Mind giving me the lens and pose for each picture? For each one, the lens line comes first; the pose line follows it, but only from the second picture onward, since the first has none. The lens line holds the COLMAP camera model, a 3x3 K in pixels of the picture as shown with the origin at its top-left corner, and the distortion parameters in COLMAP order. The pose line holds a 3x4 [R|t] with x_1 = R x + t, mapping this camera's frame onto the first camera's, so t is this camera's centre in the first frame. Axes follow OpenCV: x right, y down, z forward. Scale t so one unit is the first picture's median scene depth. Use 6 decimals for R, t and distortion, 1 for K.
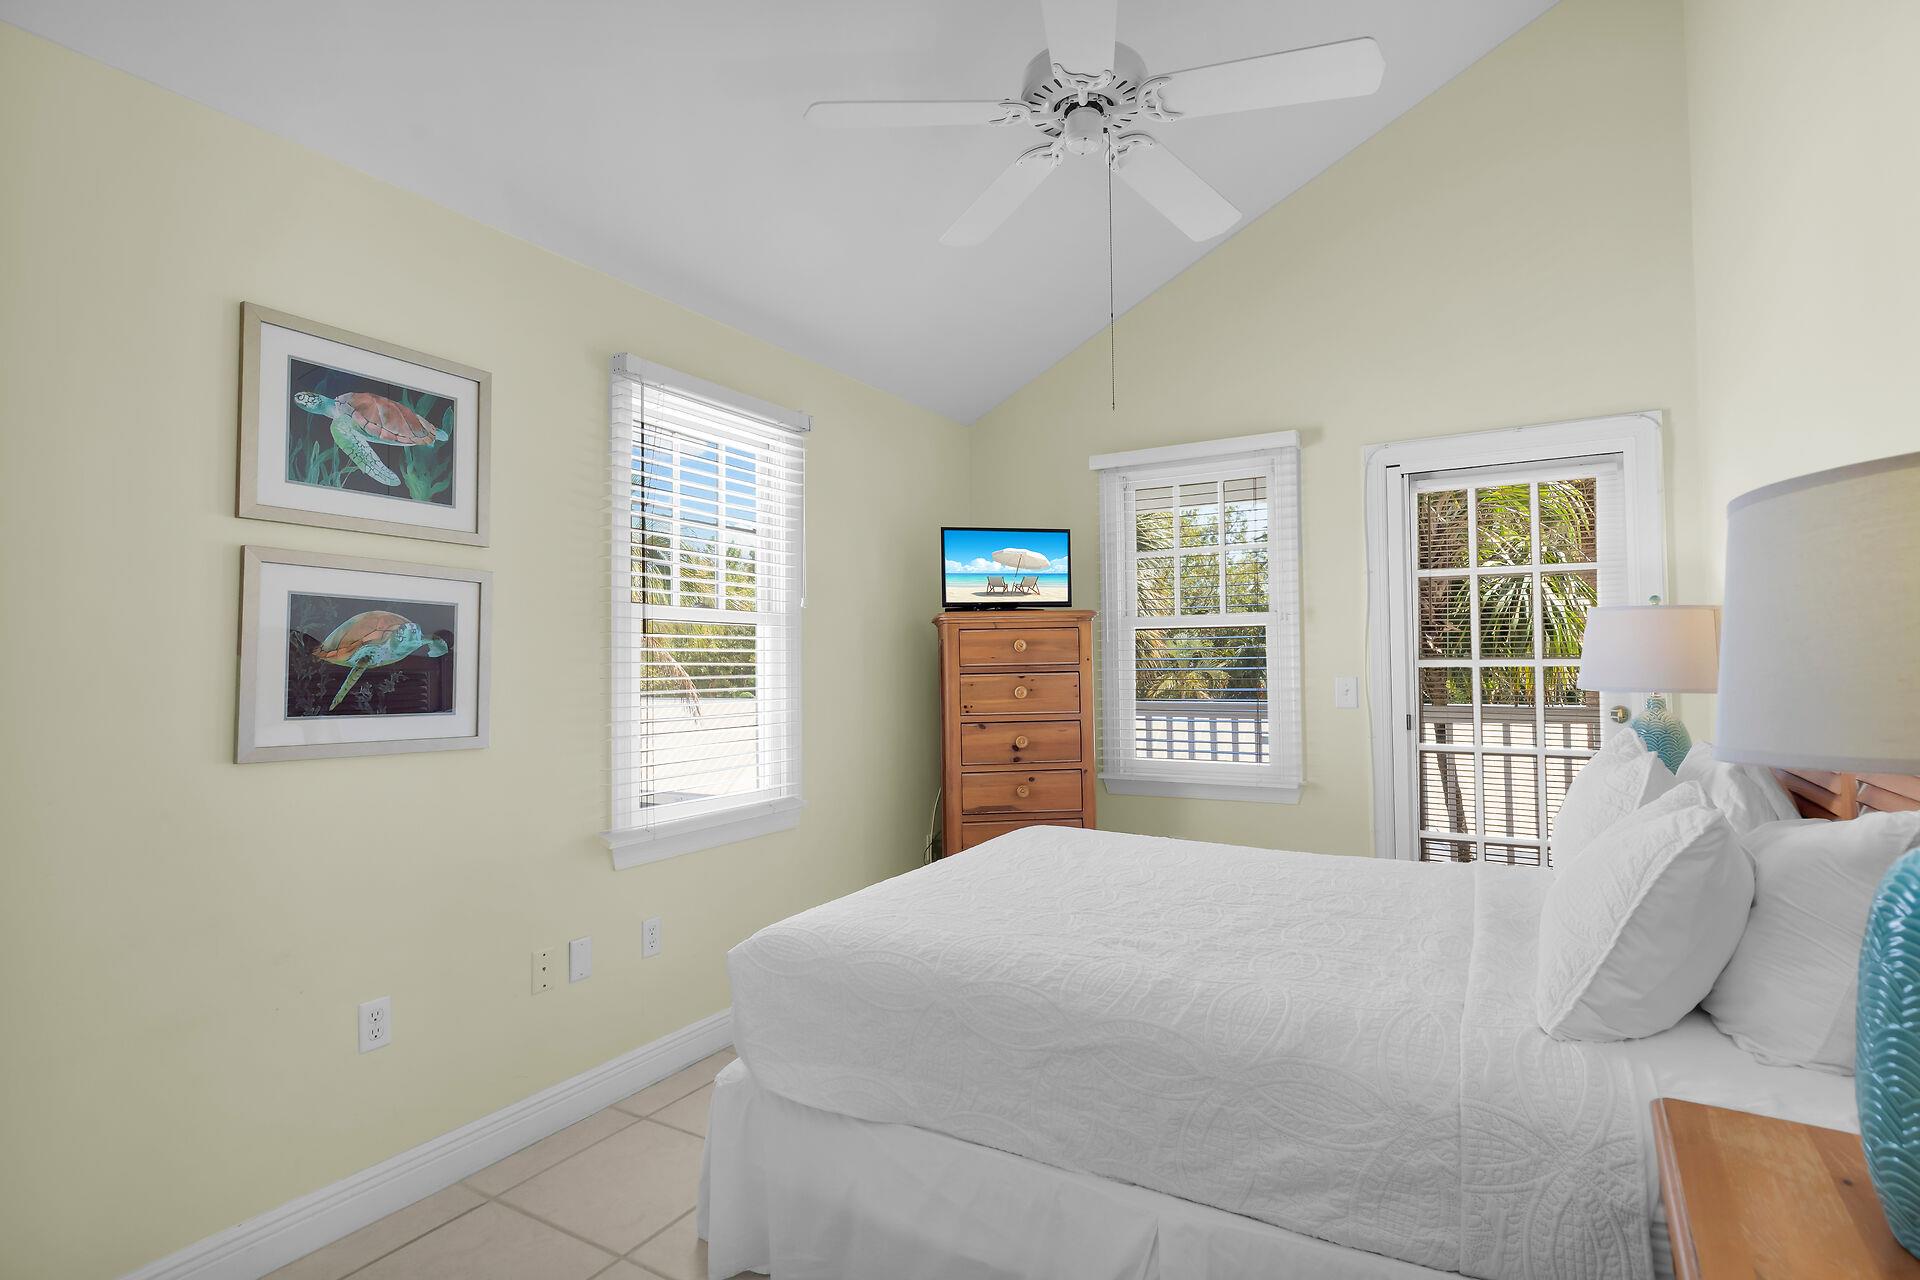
lens RADIAL K [[890.8, 0, 899.1], [0, 890.8, 634.3], [0, 0, 1]] dist [-0.014459, 0.000230]
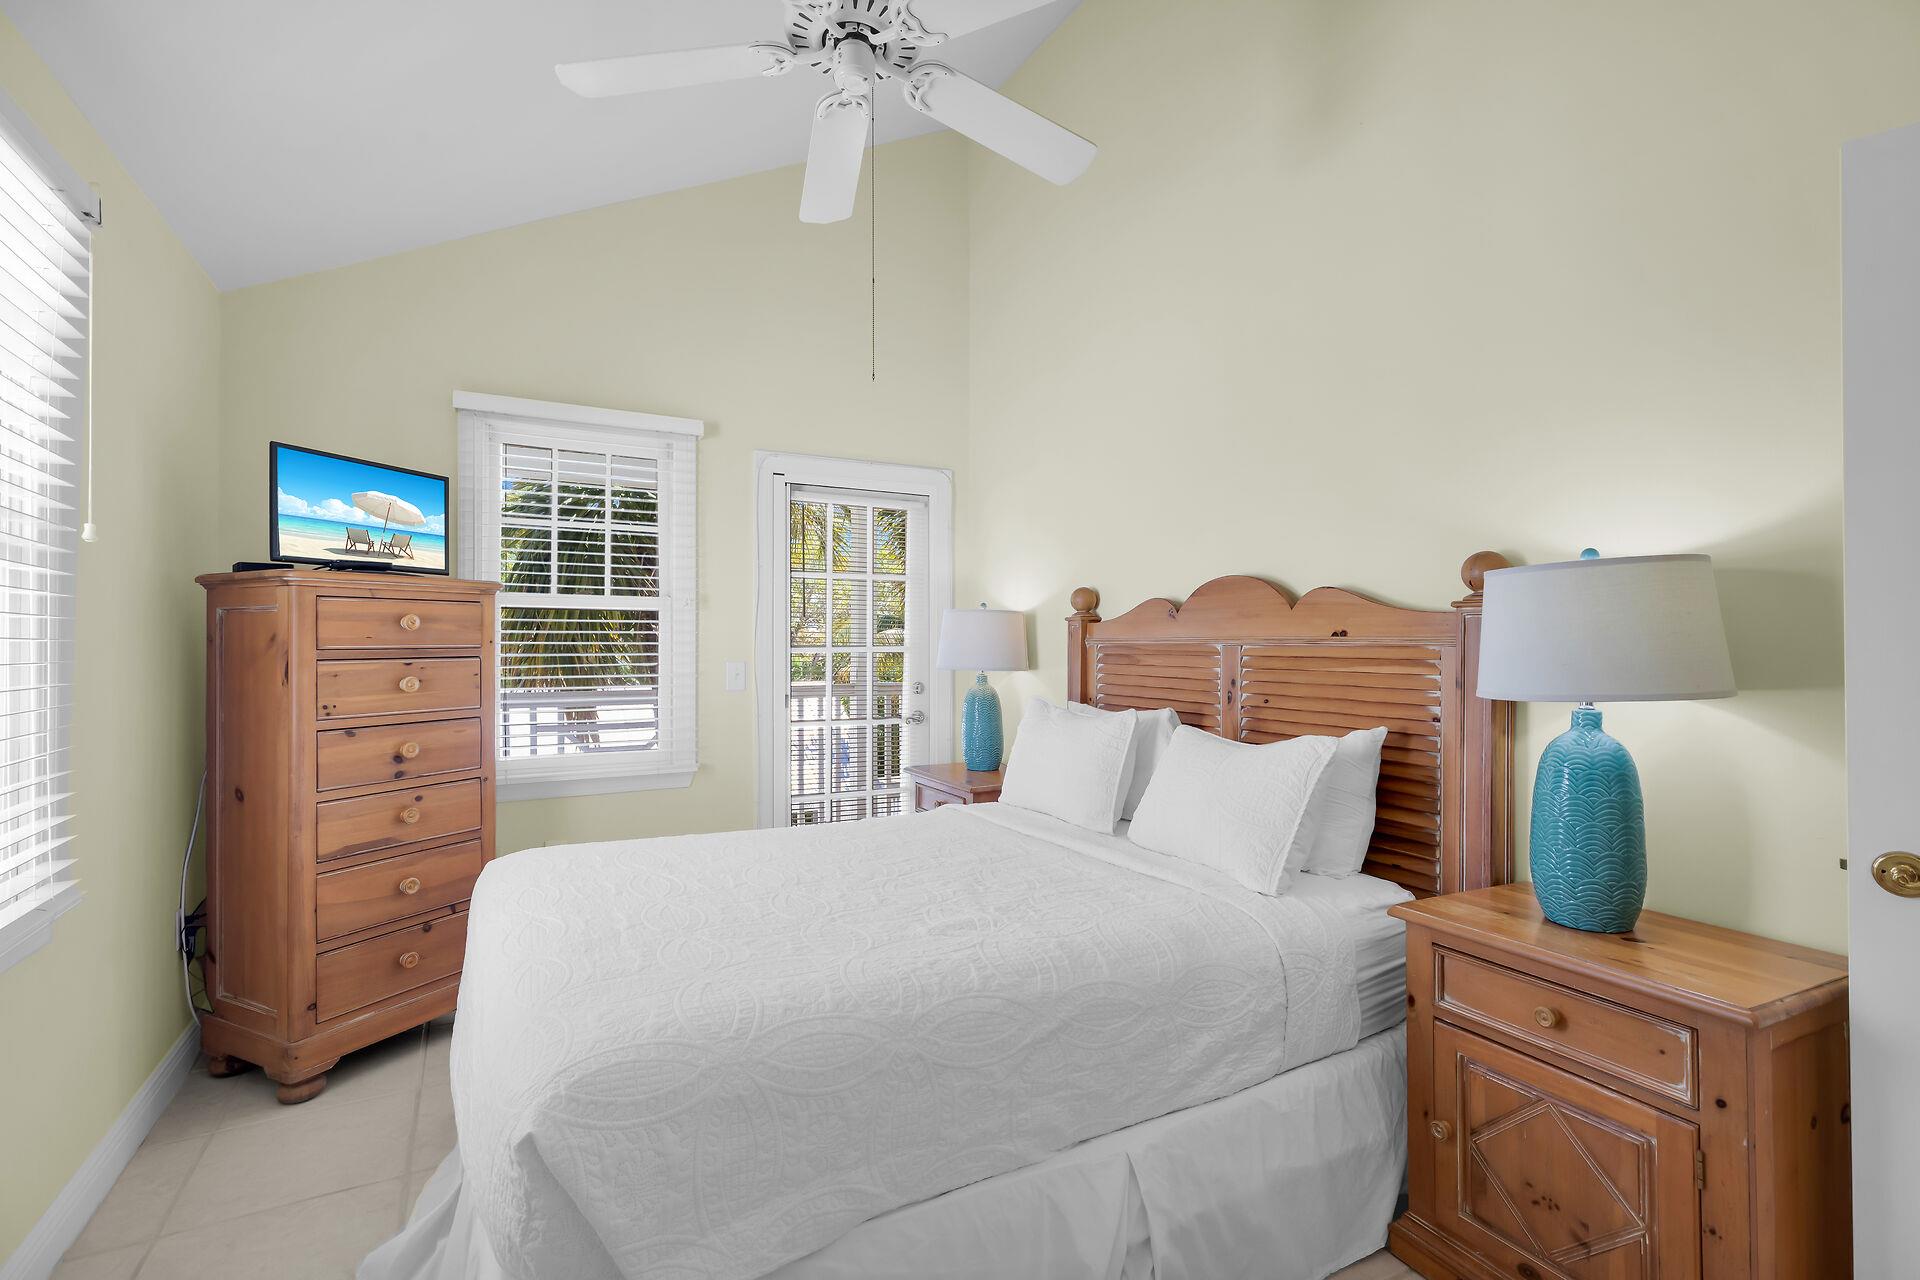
lens RADIAL K [[890.8, 0, 899.1], [0, 890.8, 634.3], [0, 0, 1]] dist [-0.014459, 0.000230]
pose [[0.516479, 0.021736, 0.856024, -0.293956], [-0.032676, 0.999450, -0.005663, 0.013092], [-0.855676, -0.025046, 0.516905, 0.254579]]
